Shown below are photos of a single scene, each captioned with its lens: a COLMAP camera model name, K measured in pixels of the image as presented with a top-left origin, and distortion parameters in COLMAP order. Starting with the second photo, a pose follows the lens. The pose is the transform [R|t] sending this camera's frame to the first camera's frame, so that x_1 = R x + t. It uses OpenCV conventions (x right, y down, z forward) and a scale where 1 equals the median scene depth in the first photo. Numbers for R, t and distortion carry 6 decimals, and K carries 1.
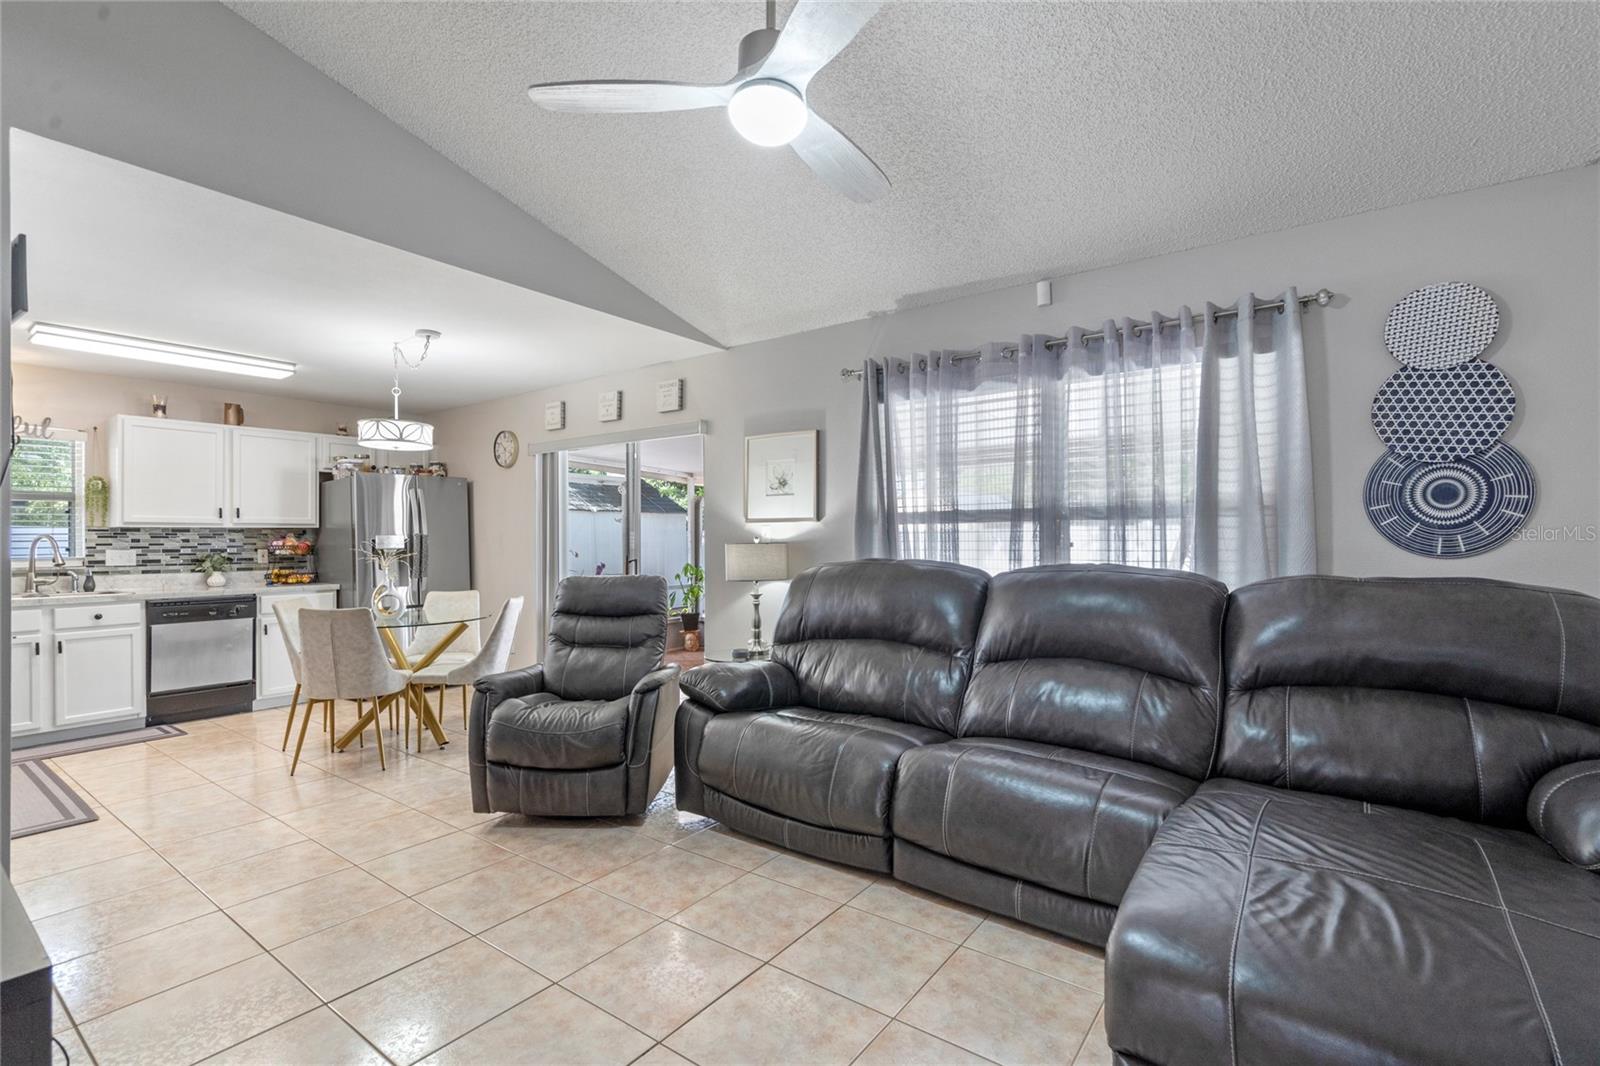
lens RADIAL K [[731.6, 0, 797.0], [0, 731.6, 536.8], [0, 0, 1]] dist [-0.003636, 0.001397]
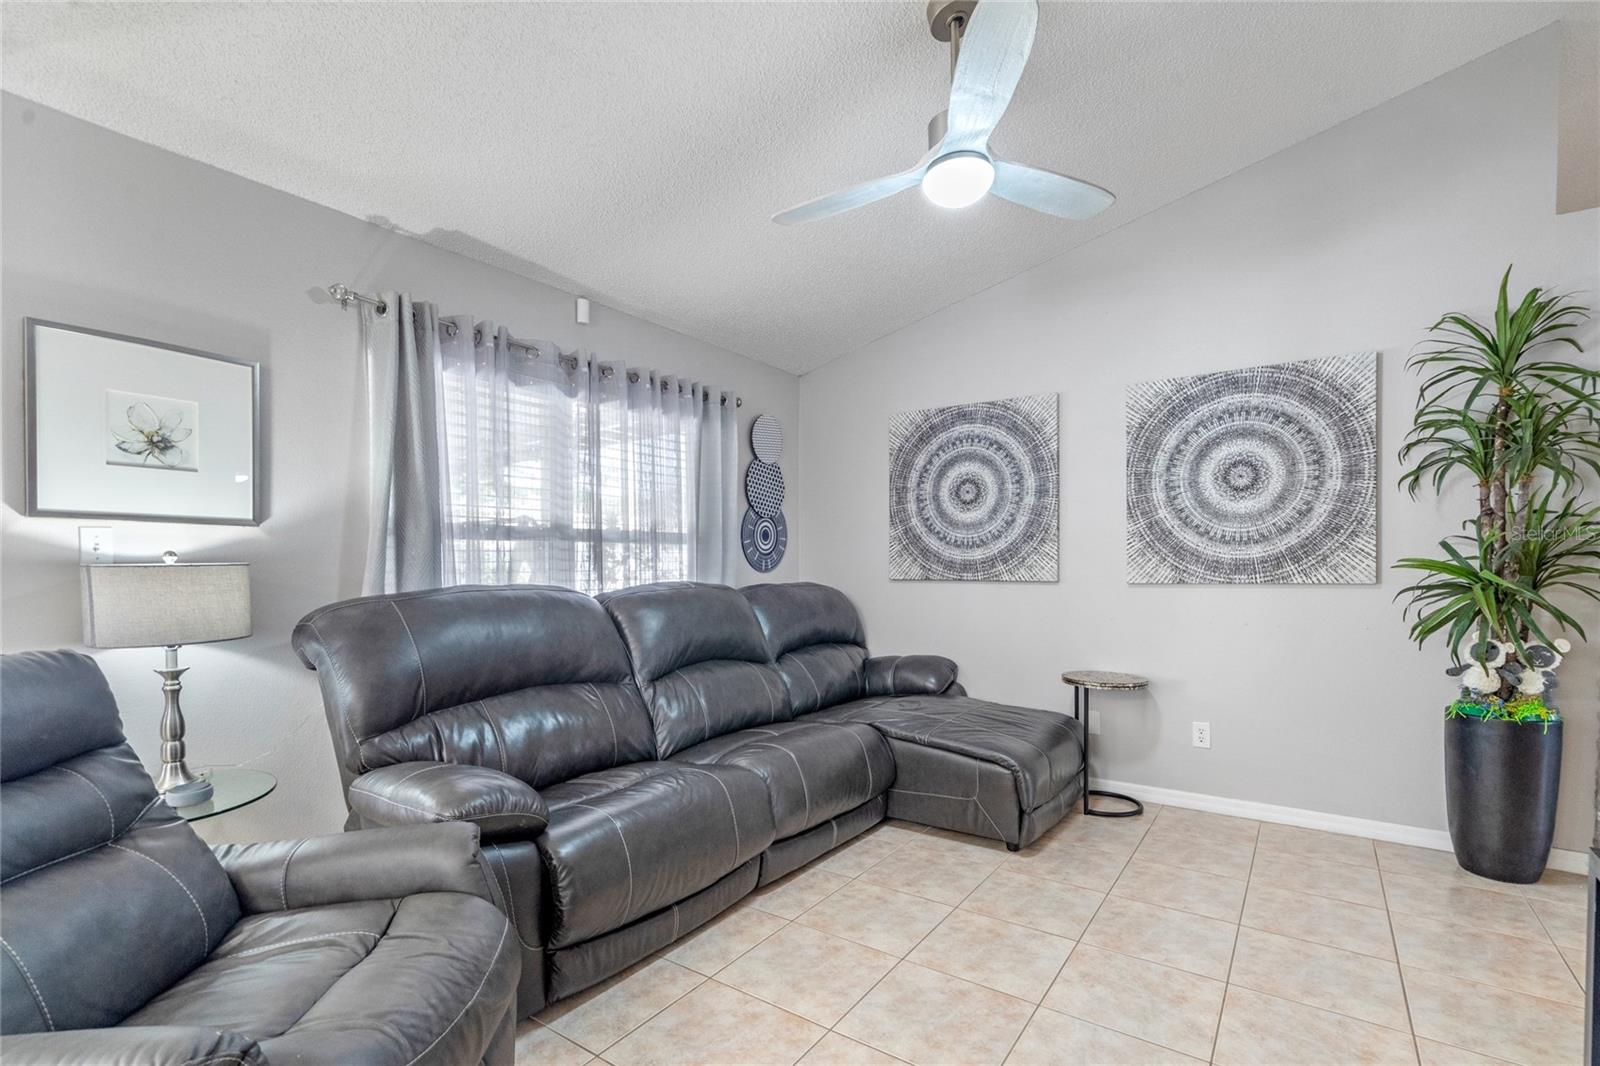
lens RADIAL K [[747.9, 0, 800.7], [0, 747.9, 577.6], [0, 0, 1]] dist [-0.002862, 0.000326]
pose [[-0.034319, -0.019008, 0.999230, -0.536648], [-0.006751, 0.999801, 0.018787, 0.004785], [-0.999388, -0.006101, -0.034440, 0.573815]]
